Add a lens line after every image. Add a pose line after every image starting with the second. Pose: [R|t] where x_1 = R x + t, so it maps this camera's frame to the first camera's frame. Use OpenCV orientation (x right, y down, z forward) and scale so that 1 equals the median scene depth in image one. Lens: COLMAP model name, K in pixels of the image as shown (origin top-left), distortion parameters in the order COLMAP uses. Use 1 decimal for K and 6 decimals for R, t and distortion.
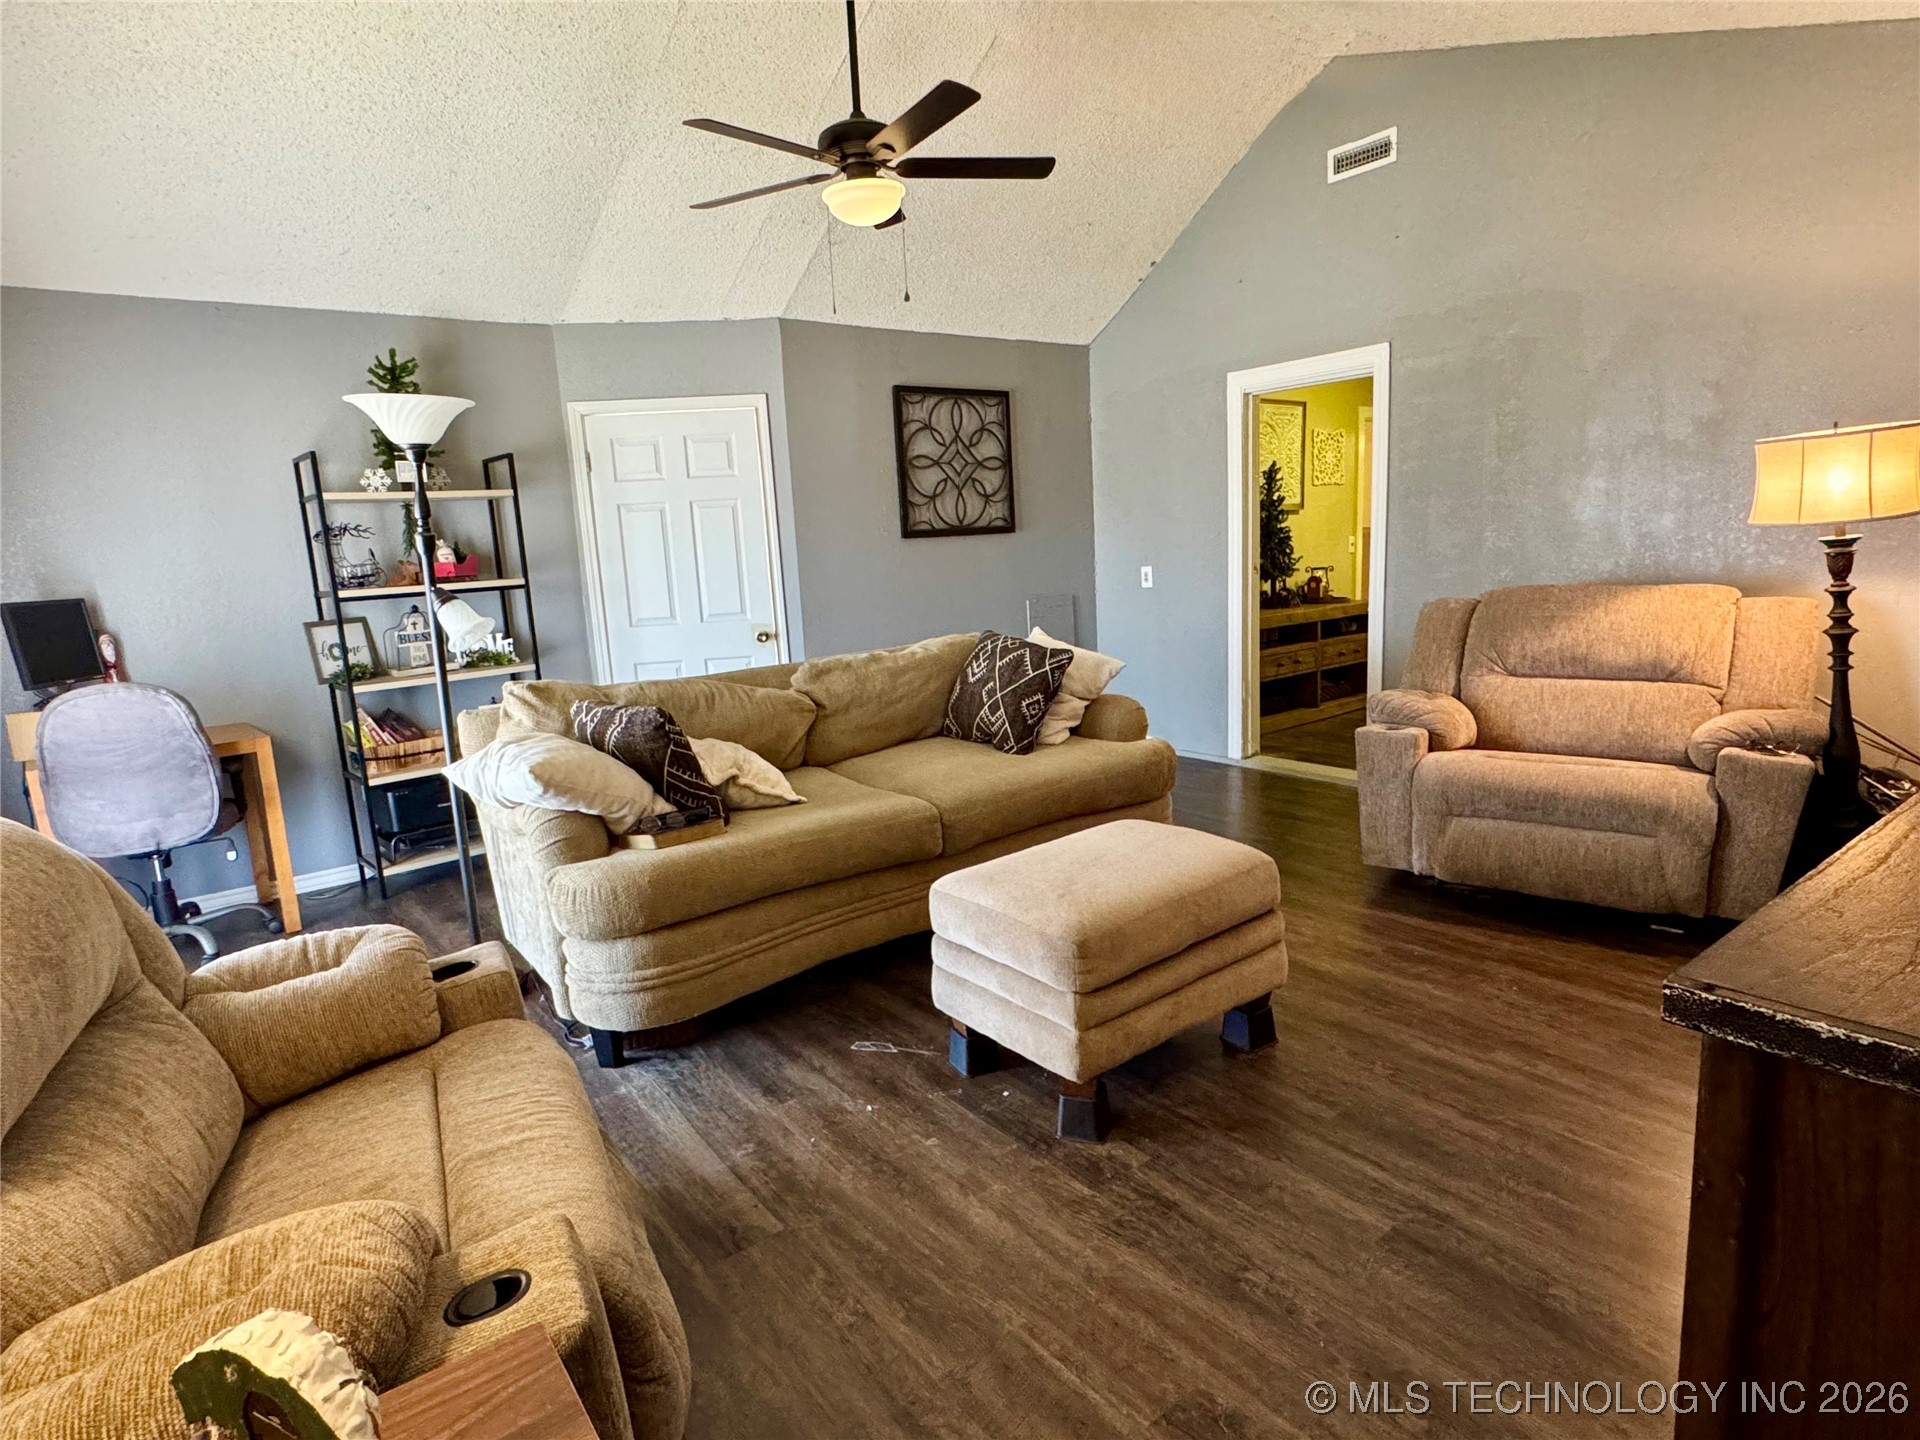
lens RADIAL K [[1045.7, 0, 960.0], [0, 1045.7, 720.0], [0, 0, 1]] dist [0.005209, 0.001454]
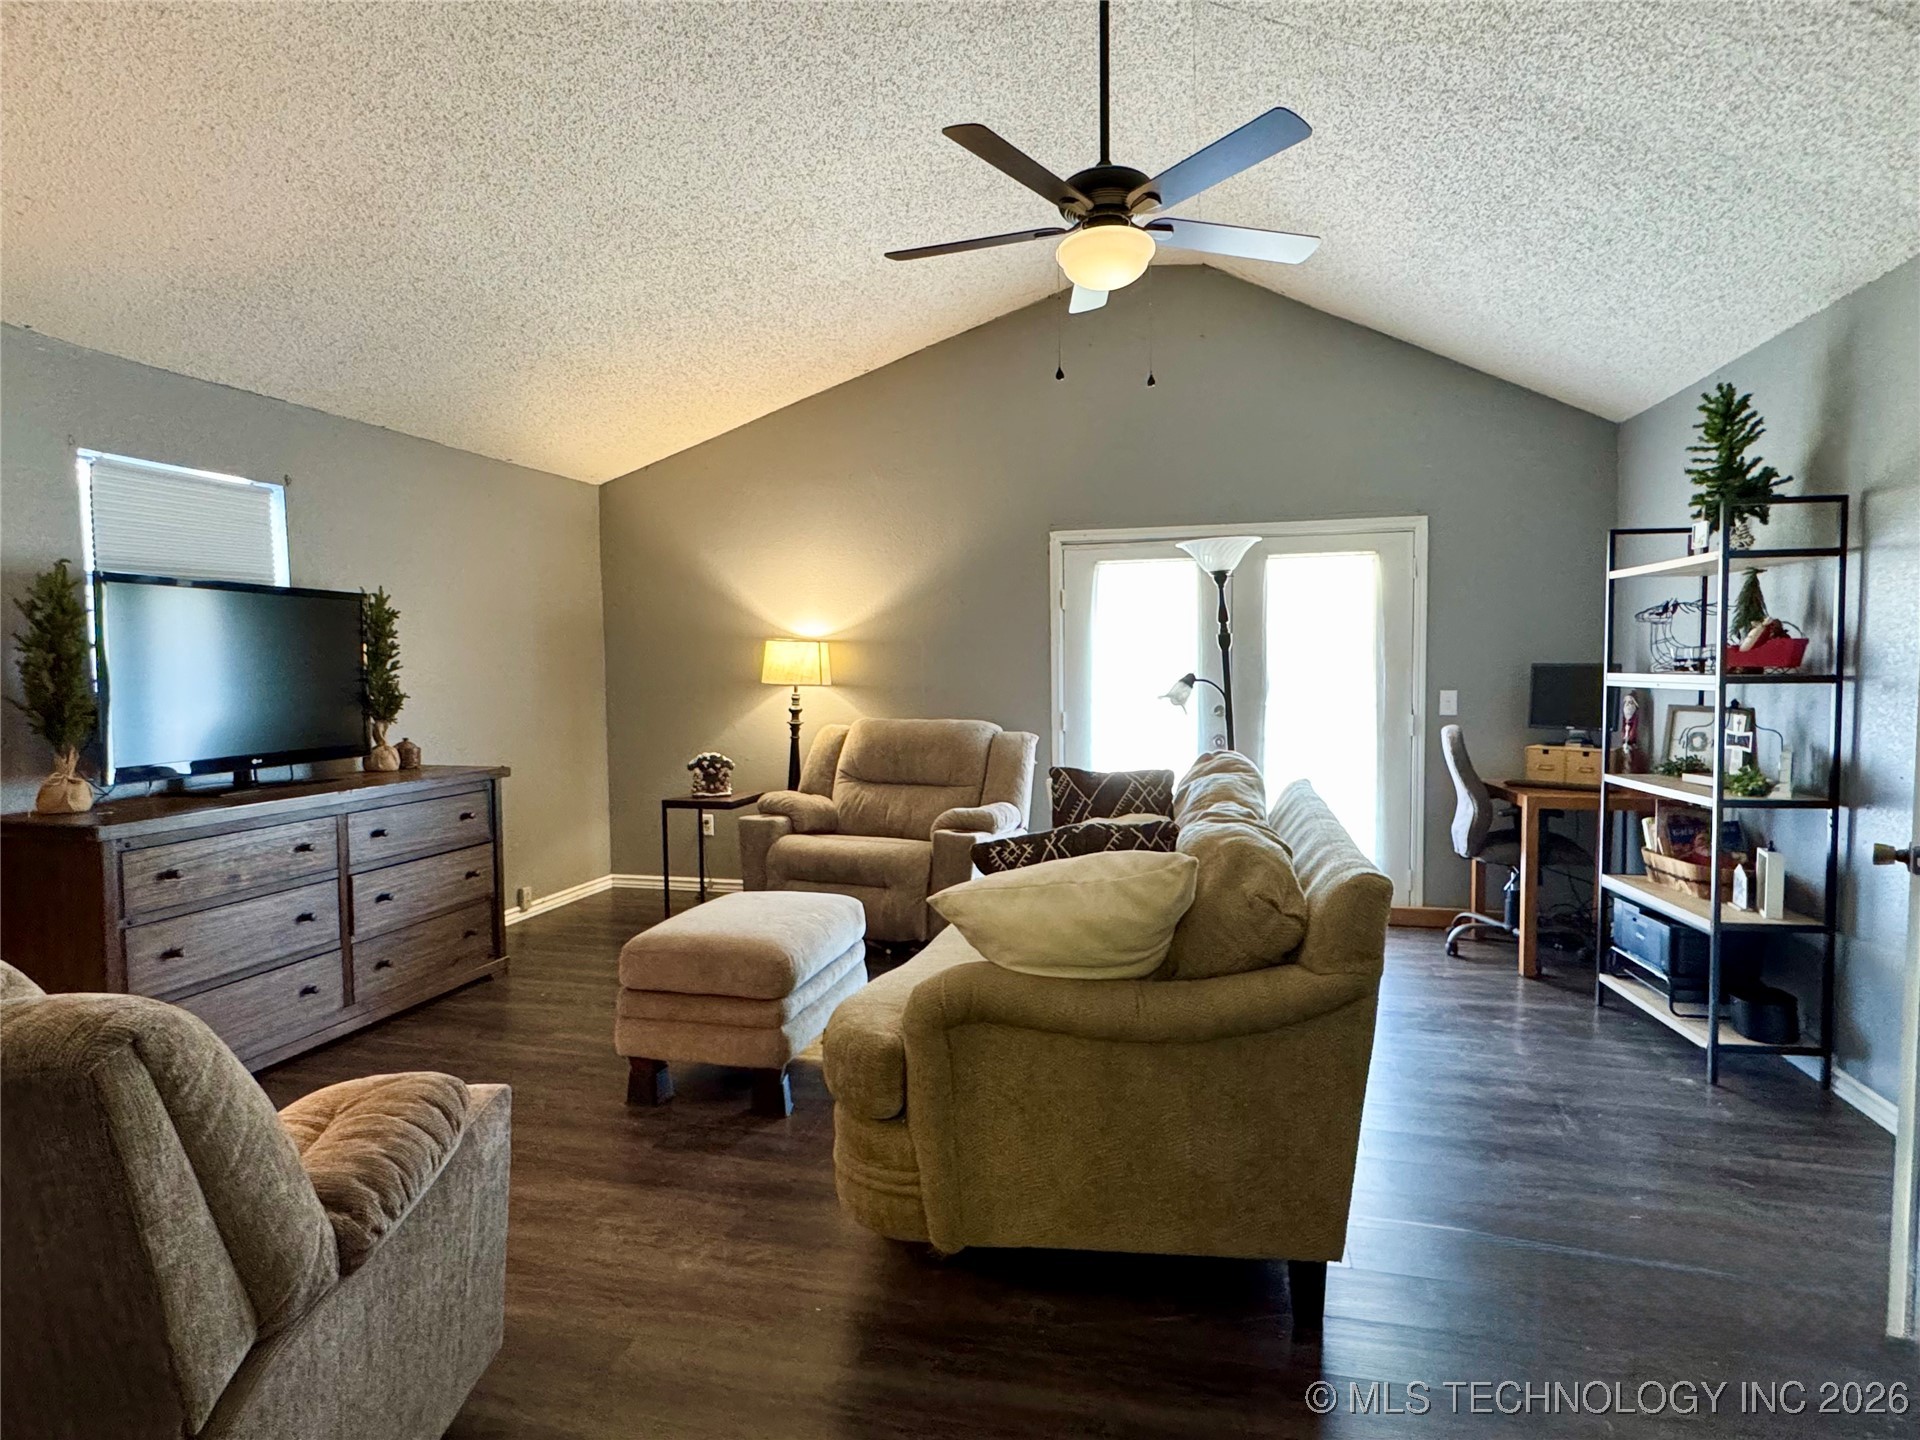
lens RADIAL K [[1045.7, 0, 960.0], [0, 1045.7, 720.0], [0, 0, 1]] dist [0.005209, 0.001454]
pose [[-0.772966, 0.097702, -0.626879, 0.425805], [-0.057578, 0.973191, 0.222673, -0.232889], [0.631829, 0.208213, -0.746618, 1.207617]]
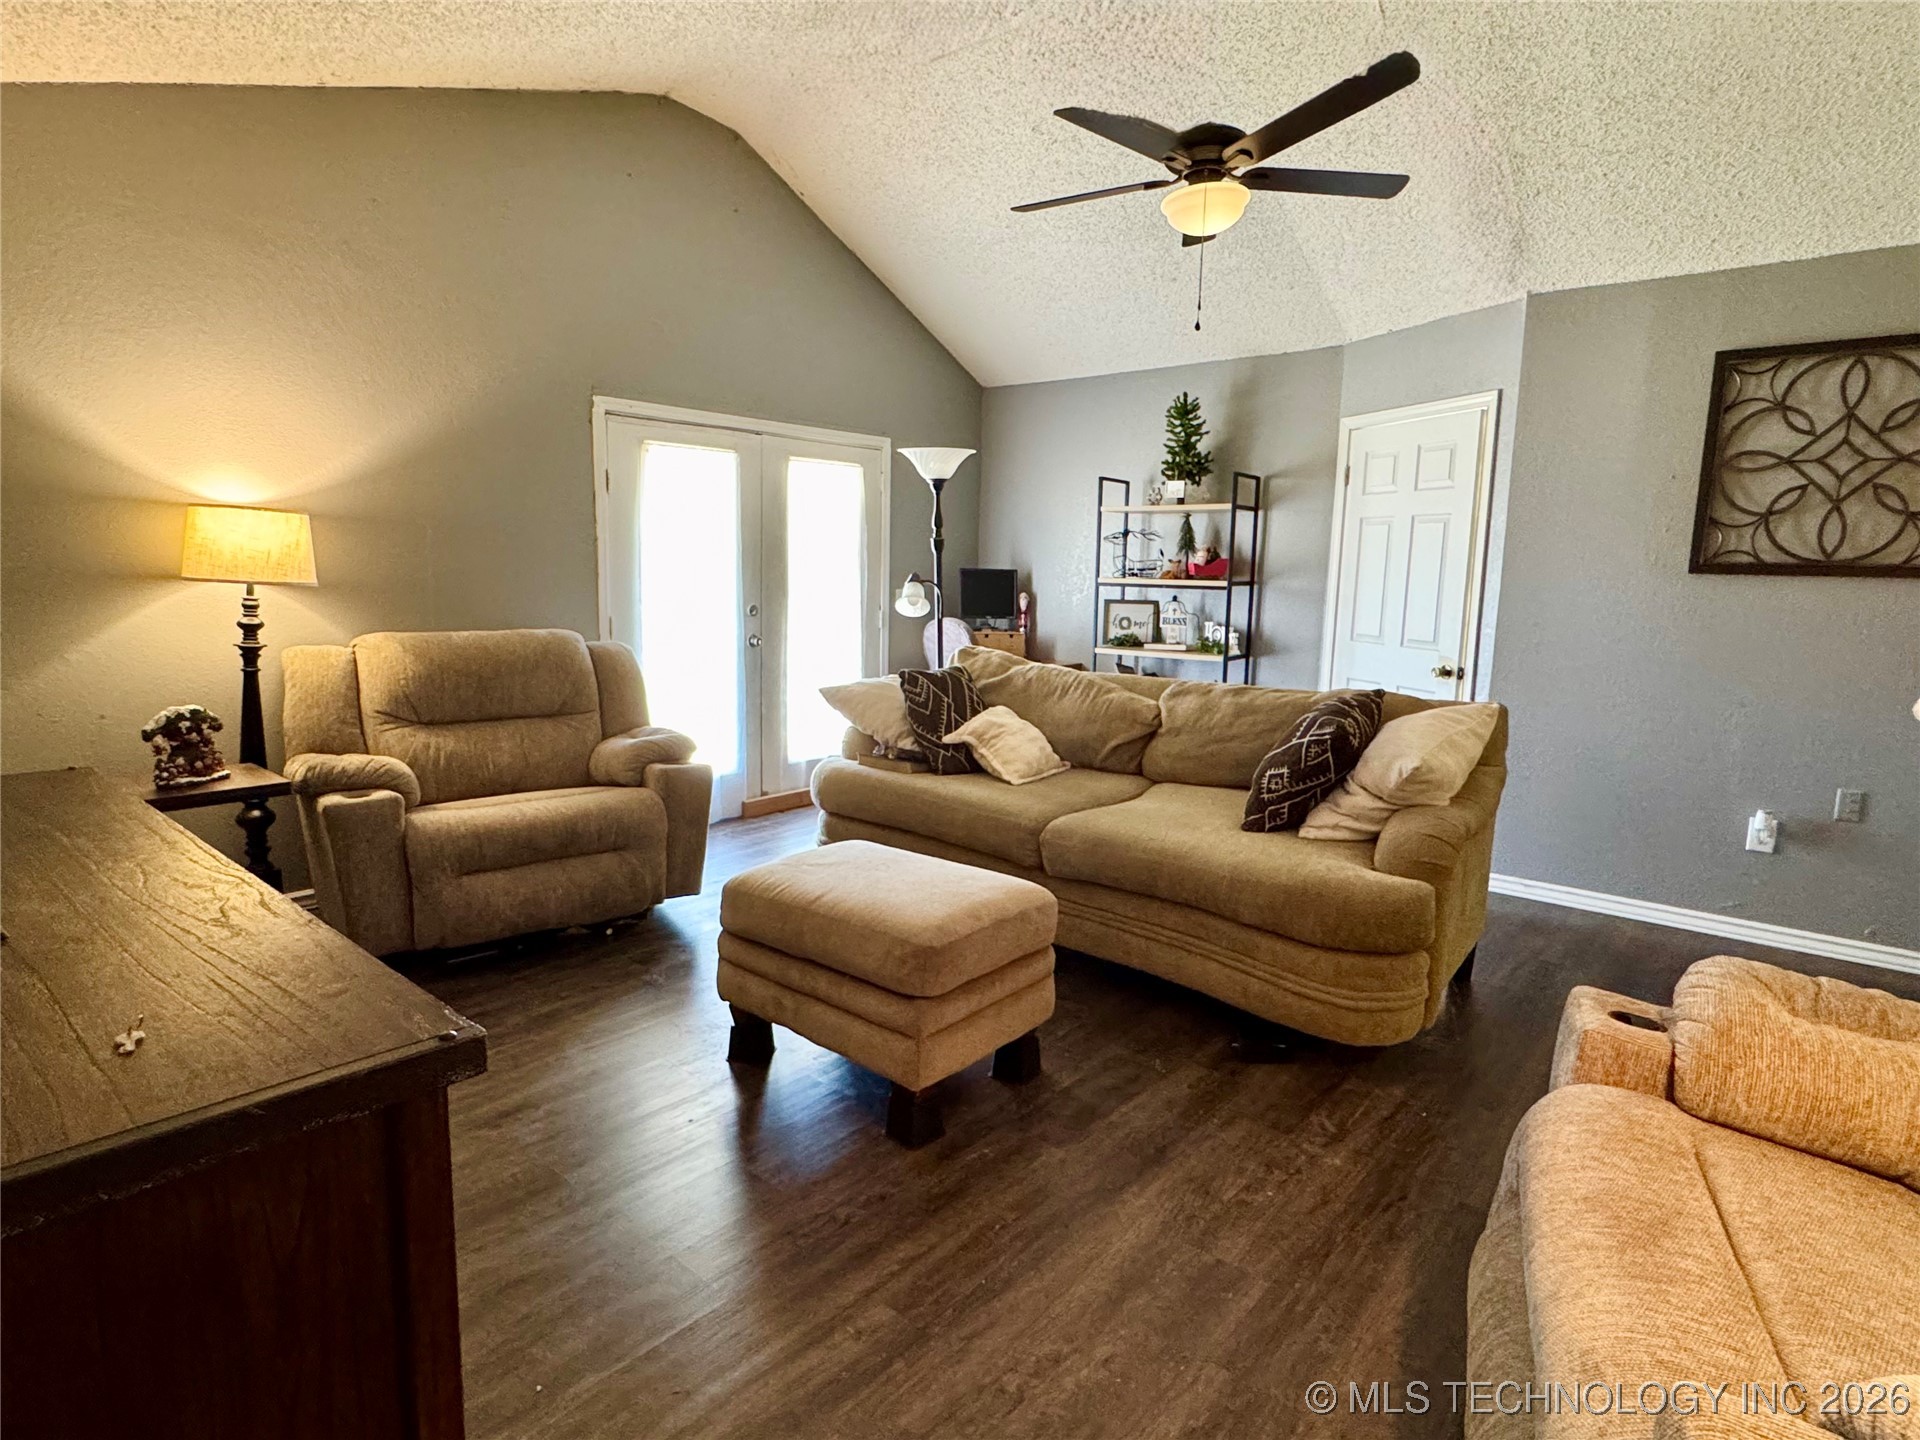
lens RADIAL K [[1045.7, 0, 960.0], [0, 1045.7, 720.0], [0, 0, 1]] dist [0.005209, 0.001454]
pose [[0.209036, 0.205879, -0.955990, 0.648840], [-0.201171, 0.965732, 0.163989, -0.116680], [0.956992, 0.158038, 0.243290, 0.464094]]
